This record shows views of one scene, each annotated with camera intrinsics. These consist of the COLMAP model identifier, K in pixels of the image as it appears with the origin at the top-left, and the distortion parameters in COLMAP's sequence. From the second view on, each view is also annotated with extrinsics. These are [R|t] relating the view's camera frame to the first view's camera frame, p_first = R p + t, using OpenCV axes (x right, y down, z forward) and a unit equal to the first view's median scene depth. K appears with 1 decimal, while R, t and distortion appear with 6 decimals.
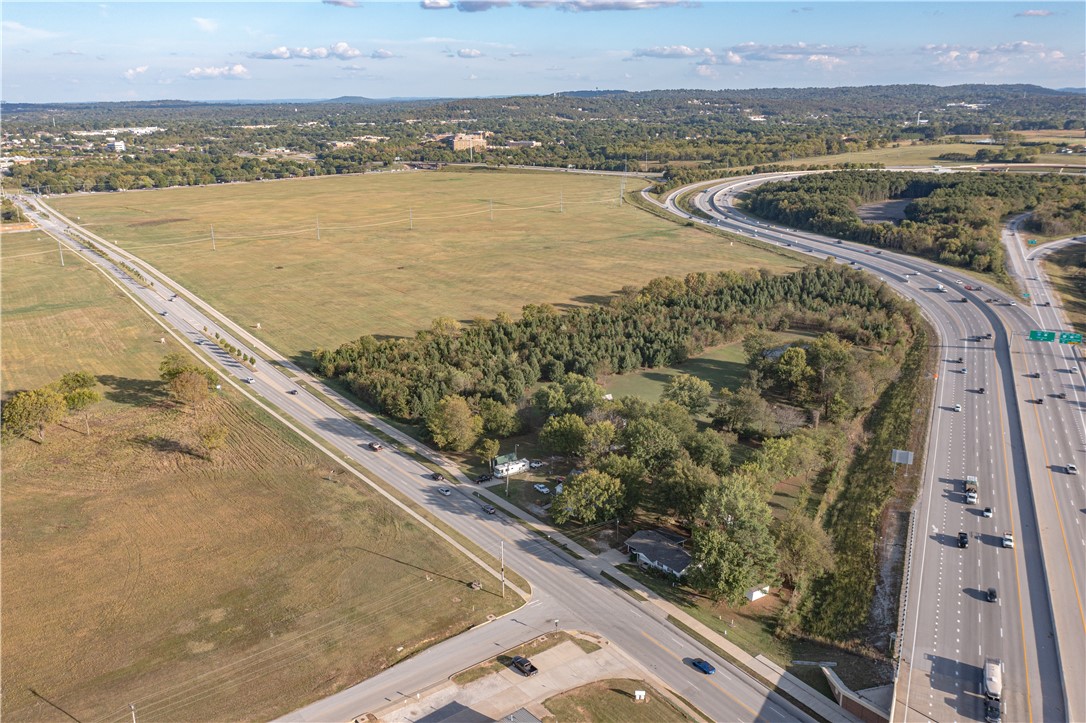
lens RADIAL K [[860.3, 0, 537.6], [0, 860.3, 365.0], [0, 0, 1]] dist [-0.011348, 0.000977]
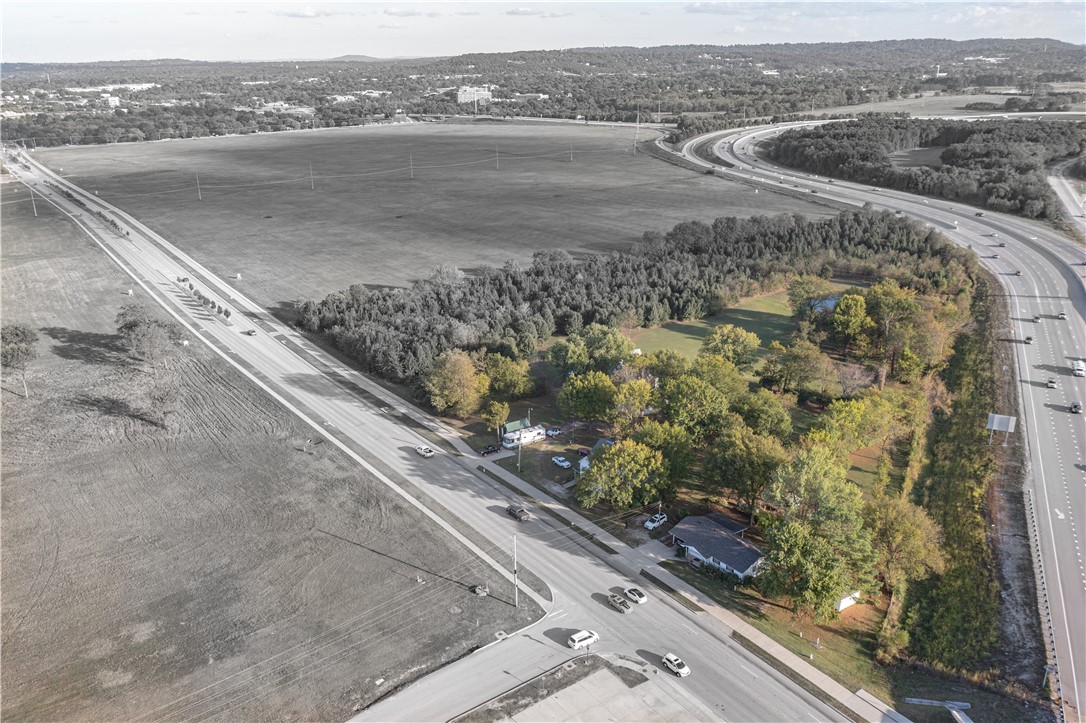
lens RADIAL K [[860.3, 0, 538.4], [0, 860.3, 363.7], [0, 0, 1]] dist [-0.011348, 0.000977]
pose [[0.999979, -0.001610, -0.006239, -0.010604], [0.001868, 0.999133, 0.041599, 0.014479], [0.006166, -0.041609, 0.999115, 0.166858]]
